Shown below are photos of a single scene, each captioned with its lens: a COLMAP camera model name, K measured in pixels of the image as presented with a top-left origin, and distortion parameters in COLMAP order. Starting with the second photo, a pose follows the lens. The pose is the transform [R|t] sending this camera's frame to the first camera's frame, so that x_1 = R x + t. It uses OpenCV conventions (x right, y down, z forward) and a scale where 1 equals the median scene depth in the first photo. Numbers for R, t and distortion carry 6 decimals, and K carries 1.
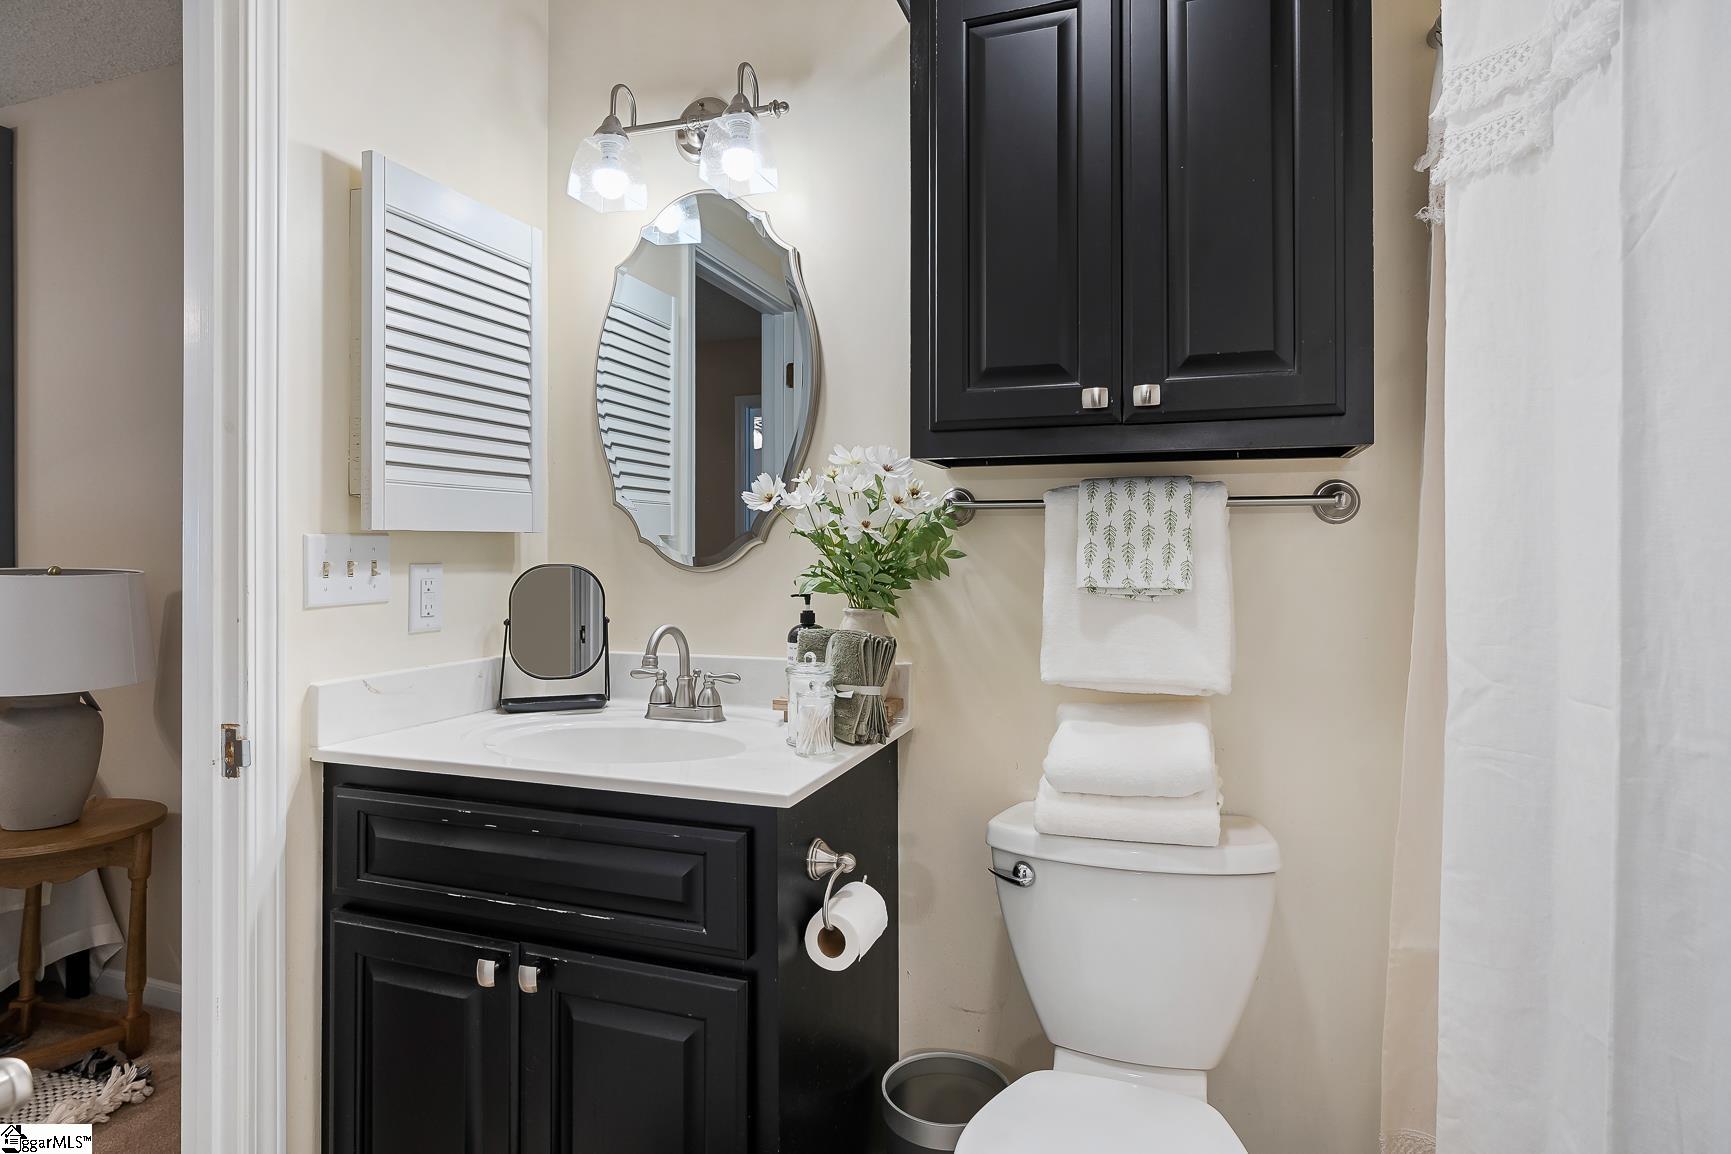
lens RADIAL K [[939.3, 0, 864.3], [0, 939.3, 539.6], [0, 0, 1]] dist [-0.001460, -0.000350]
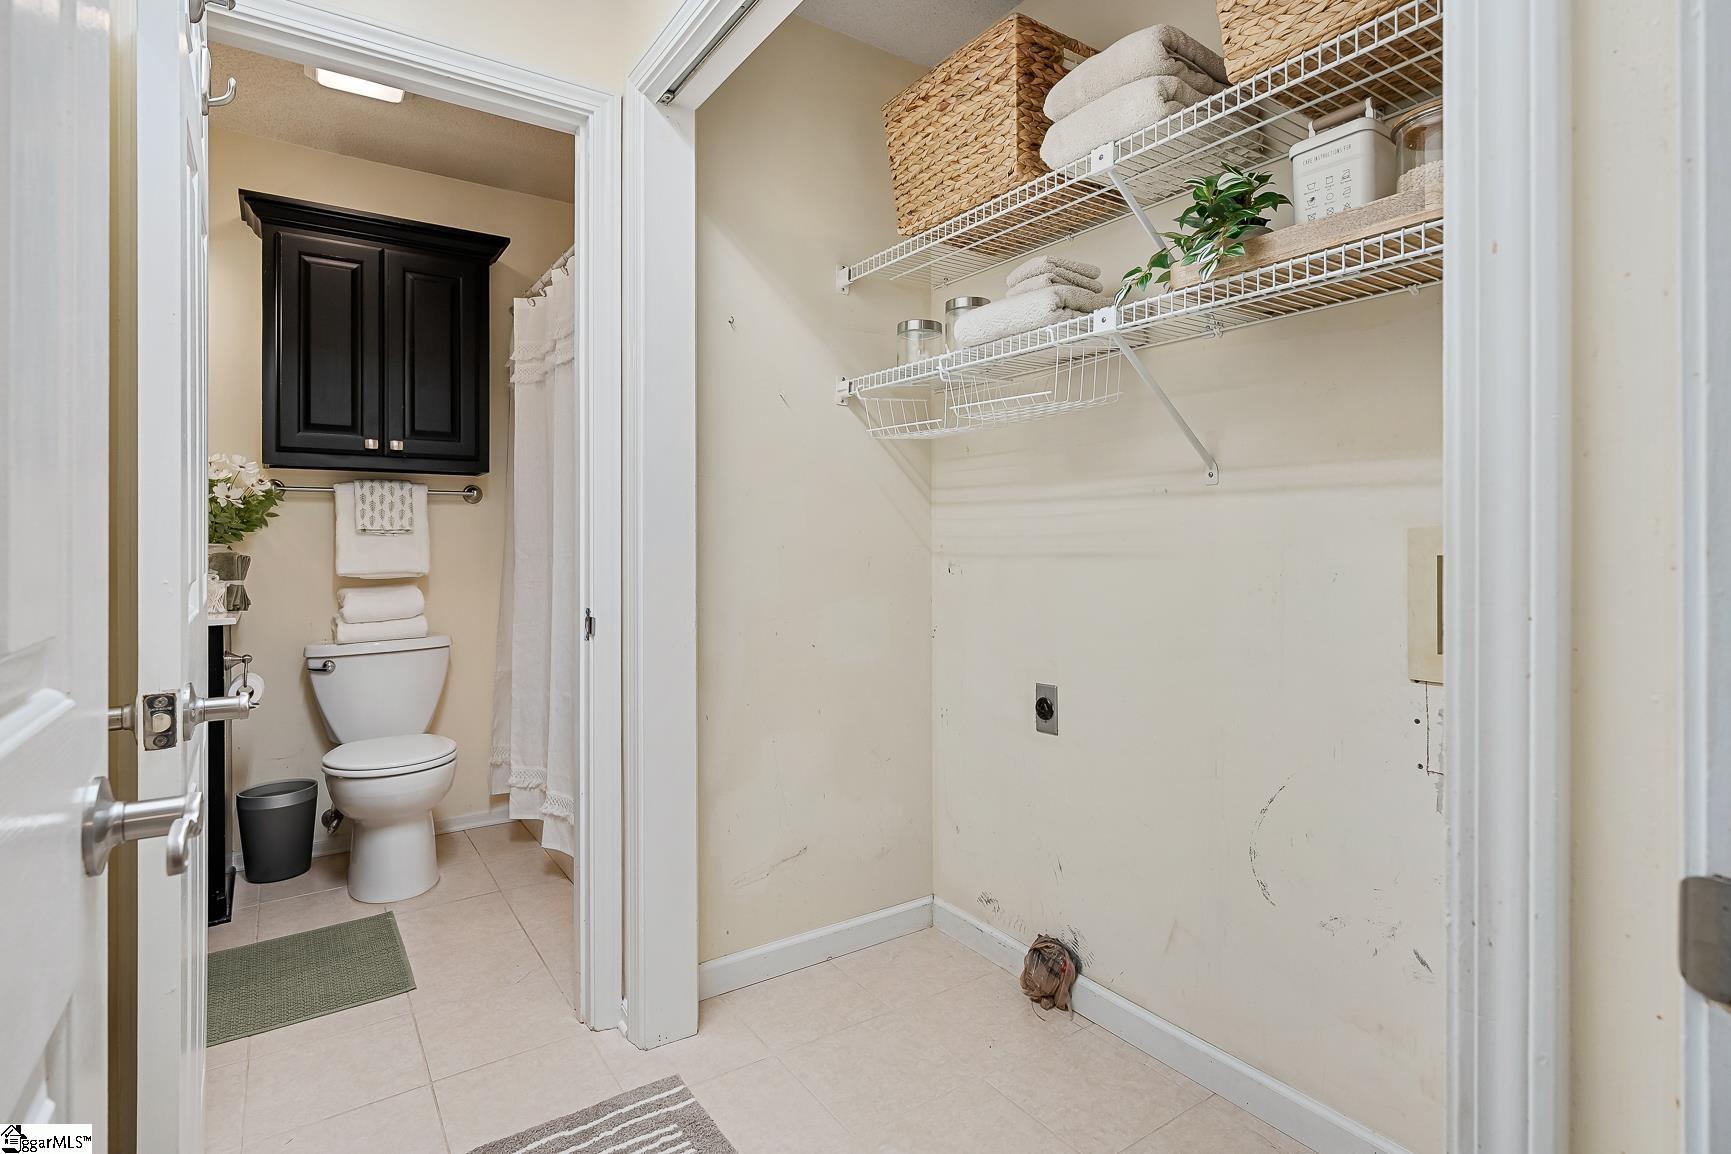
lens RADIAL K [[857.4, 0, 863.6], [0, 857.4, 533.9], [0, 0, 1]] dist [-0.000227, -0.000037]
pose [[0.591143, -0.000266, 0.806566, -0.665536], [-0.003318, 0.999991, 0.002762, 0.051646], [-0.806560, -0.004309, 0.591137, -1.084833]]
